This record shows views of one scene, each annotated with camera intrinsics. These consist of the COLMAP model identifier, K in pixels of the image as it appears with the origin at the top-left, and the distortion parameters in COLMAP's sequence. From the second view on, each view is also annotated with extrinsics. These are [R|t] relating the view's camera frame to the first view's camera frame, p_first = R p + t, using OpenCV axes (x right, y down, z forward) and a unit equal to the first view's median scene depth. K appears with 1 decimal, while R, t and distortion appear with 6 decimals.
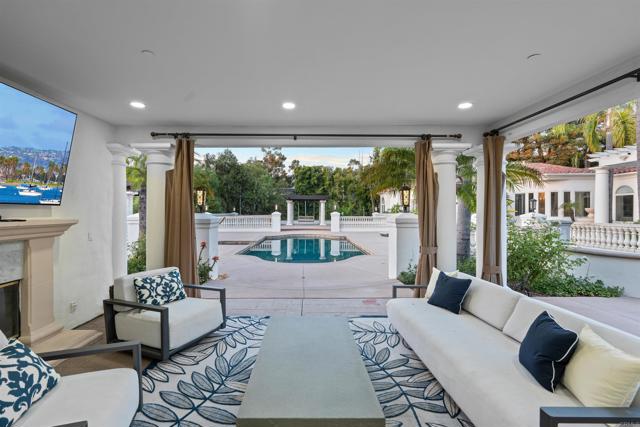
lens RADIAL K [[288.6, 0, 312.0], [0, 288.6, 212.5], [0, 0, 1]] dist [-0.002640, 0.000122]
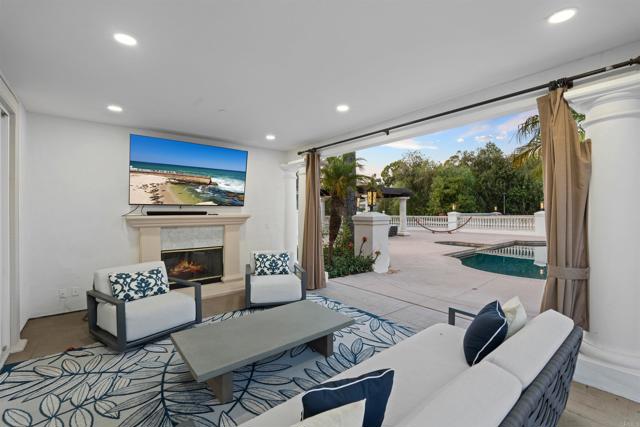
lens RADIAL K [[280.2, 0, 319.4], [0, 280.2, 213.6], [0, 0, 1]] dist [-0.004406, 0.000243]
pose [[0.623556, 0.005435, -0.781760, 0.519798], [-0.001955, 0.999984, 0.005393, 0.006798], [0.781776, -0.001835, 0.623556, 0.233784]]
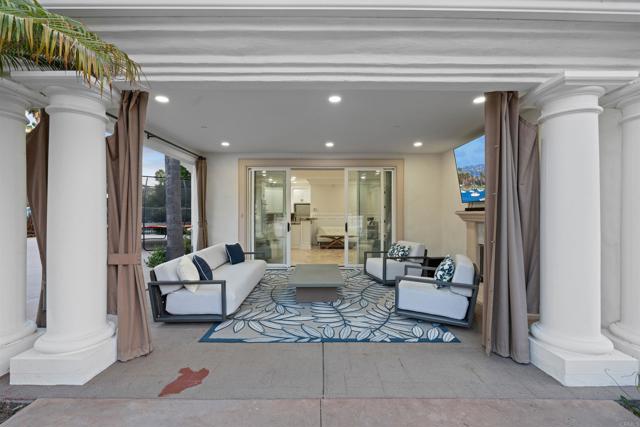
lens RADIAL K [[280.2, 0, 319.4], [0, 280.2, 213.6], [0, 0, 1]] dist [-0.004406, 0.000243]
pose [[-0.999994, 0.000249, 0.003351, -0.023152], [0.000266, 0.999988, 0.004979, 0.023157], [-0.003350, 0.004979, -0.999982, 1.555778]]
